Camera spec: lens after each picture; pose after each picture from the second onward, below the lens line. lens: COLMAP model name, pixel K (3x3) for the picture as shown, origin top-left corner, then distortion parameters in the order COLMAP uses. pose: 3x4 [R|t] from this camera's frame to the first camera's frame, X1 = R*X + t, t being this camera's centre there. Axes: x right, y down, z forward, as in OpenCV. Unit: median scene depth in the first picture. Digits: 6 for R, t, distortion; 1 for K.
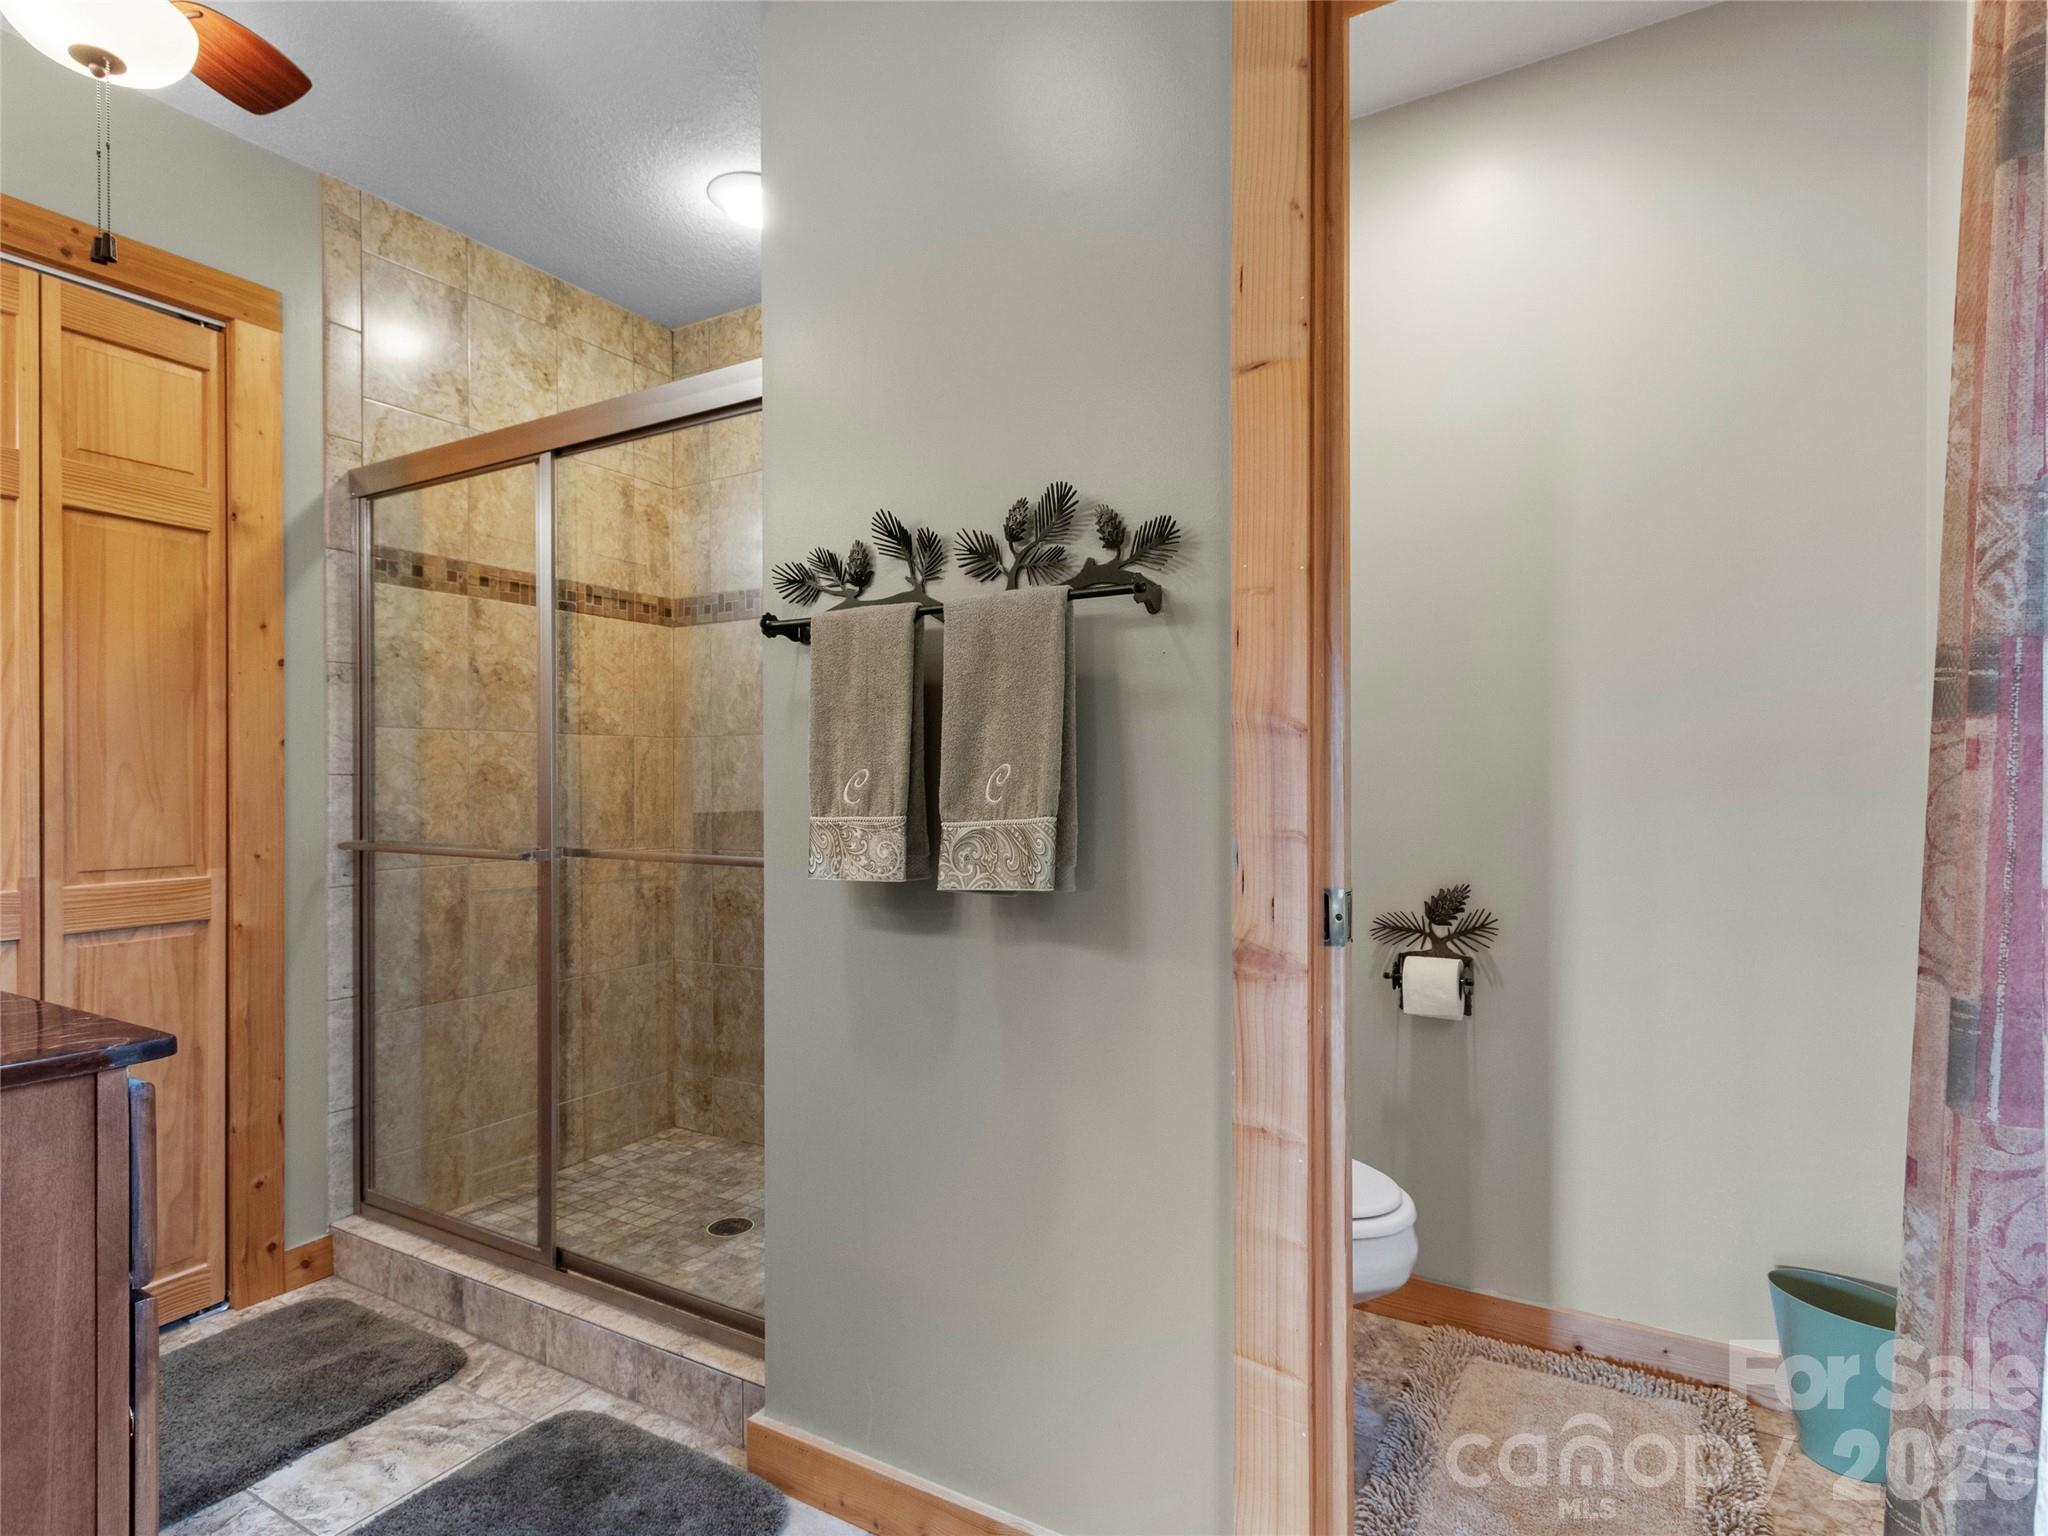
lens RADIAL K [[1056.6, 0, 1007.3], [0, 1056.6, 780.4], [0, 0, 1]] dist [0.013572, -0.005691]
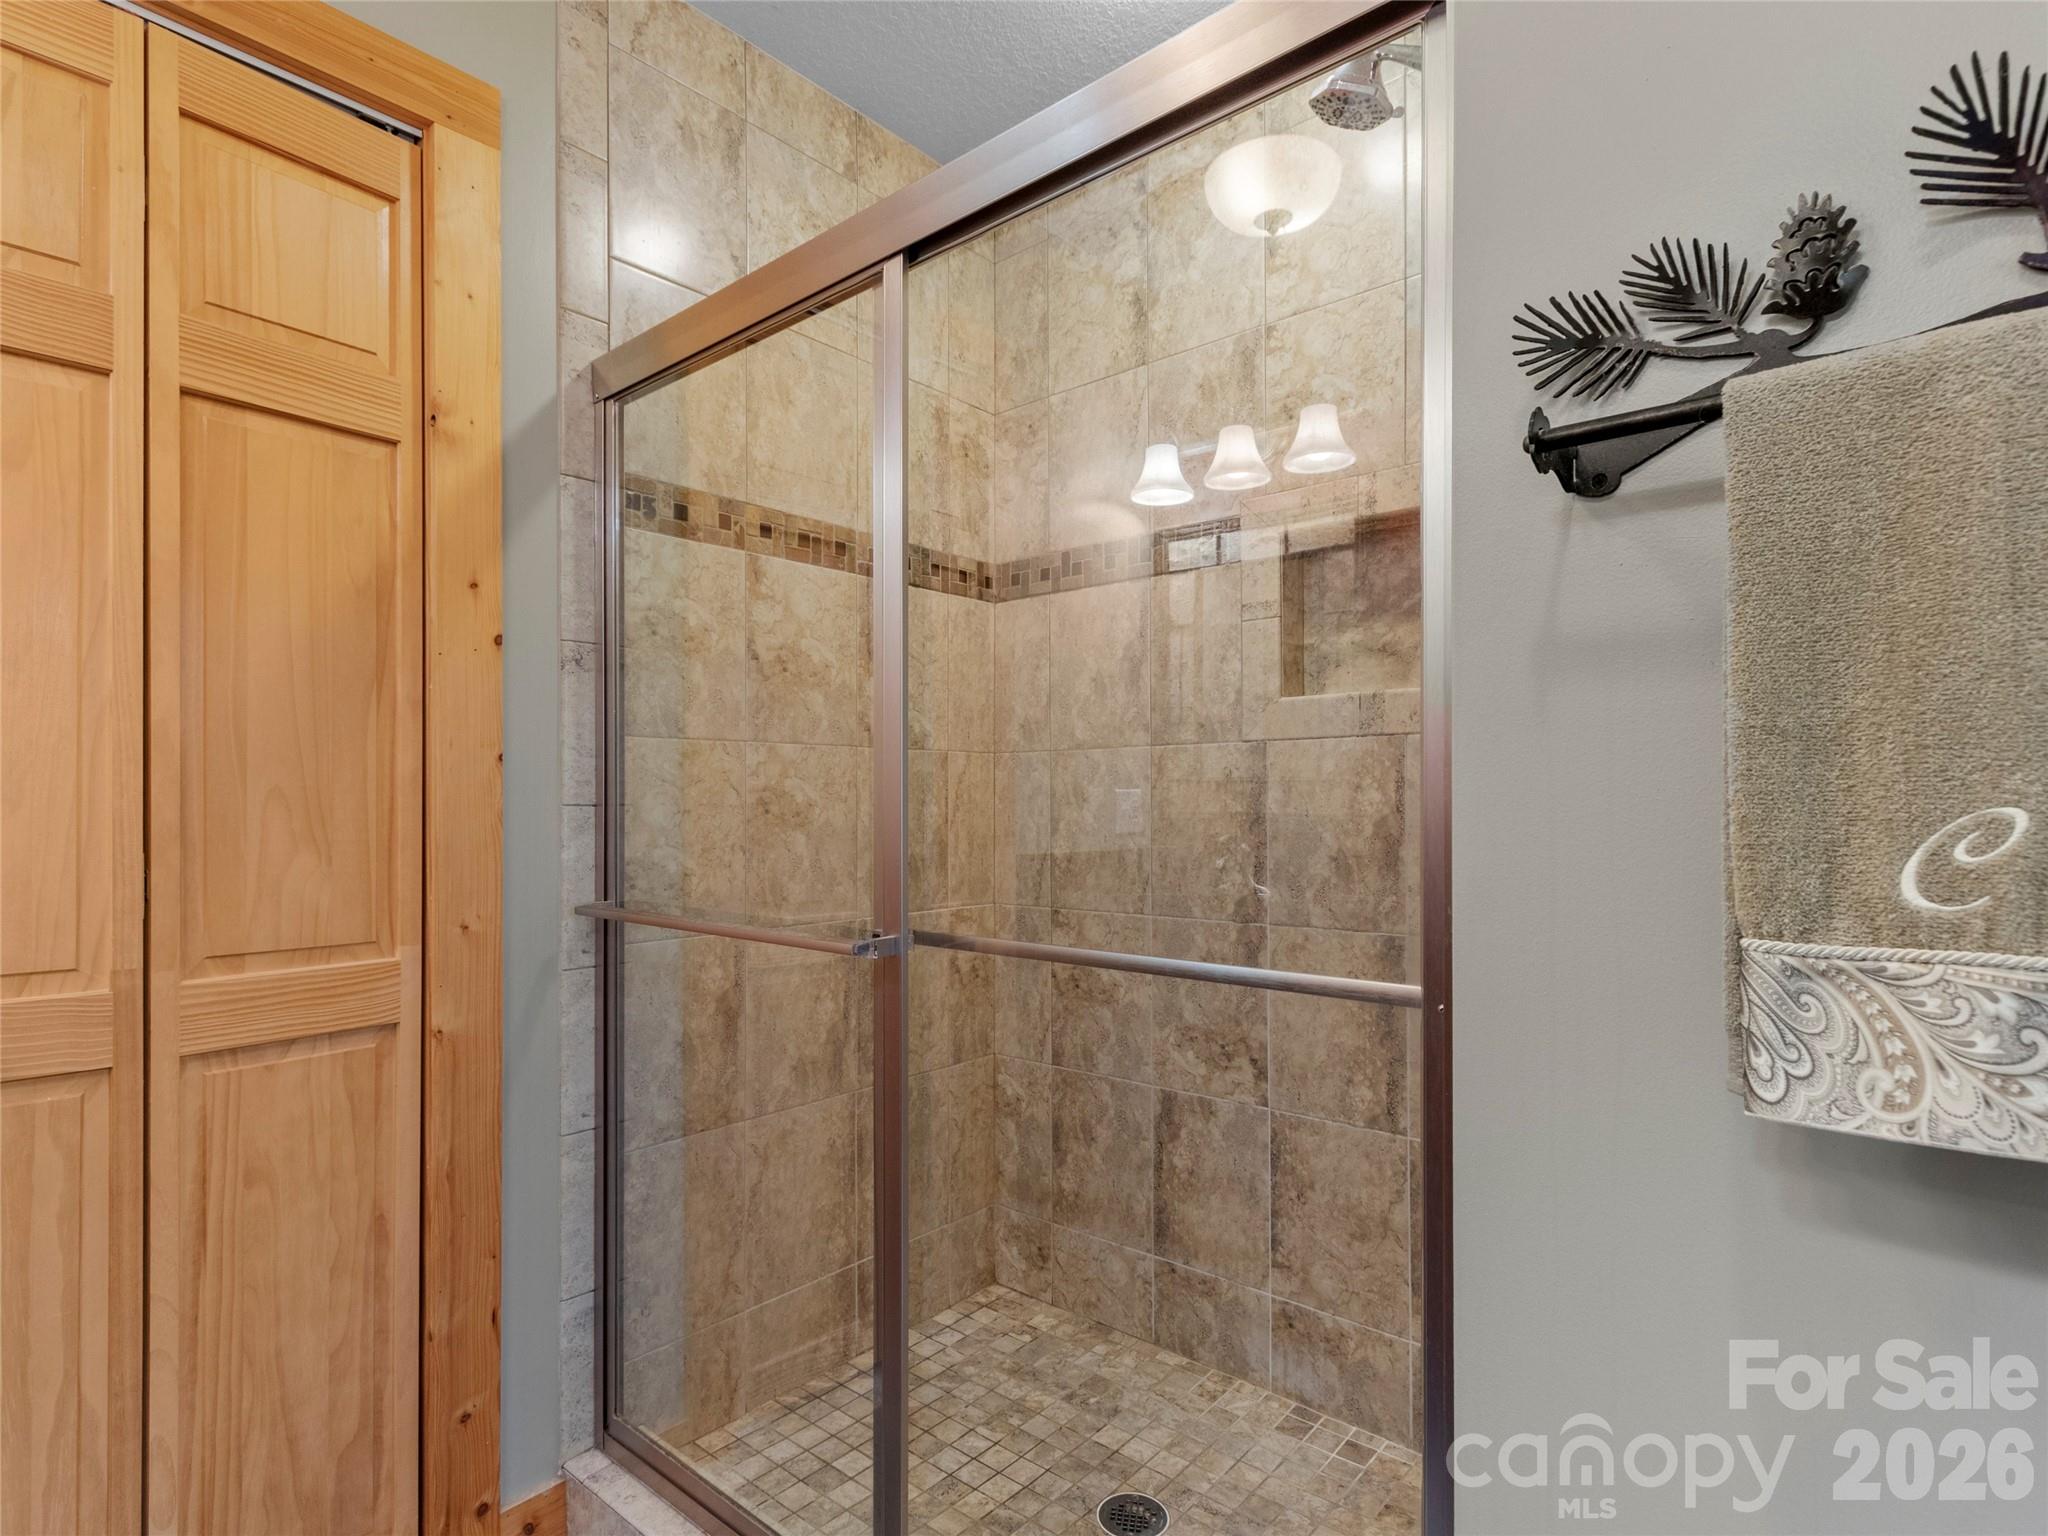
lens RADIAL K [[1107.3, 0, 1035.8], [0, 1107.3, 803.4], [0, 0, 1]] dist [0.010939, -0.000754]
pose [[0.983920, 0.001670, -0.178599, -0.220752], [-0.001954, 0.999997, -0.001413, -0.006495], [0.178597, 0.001739, 0.983921, 0.365740]]
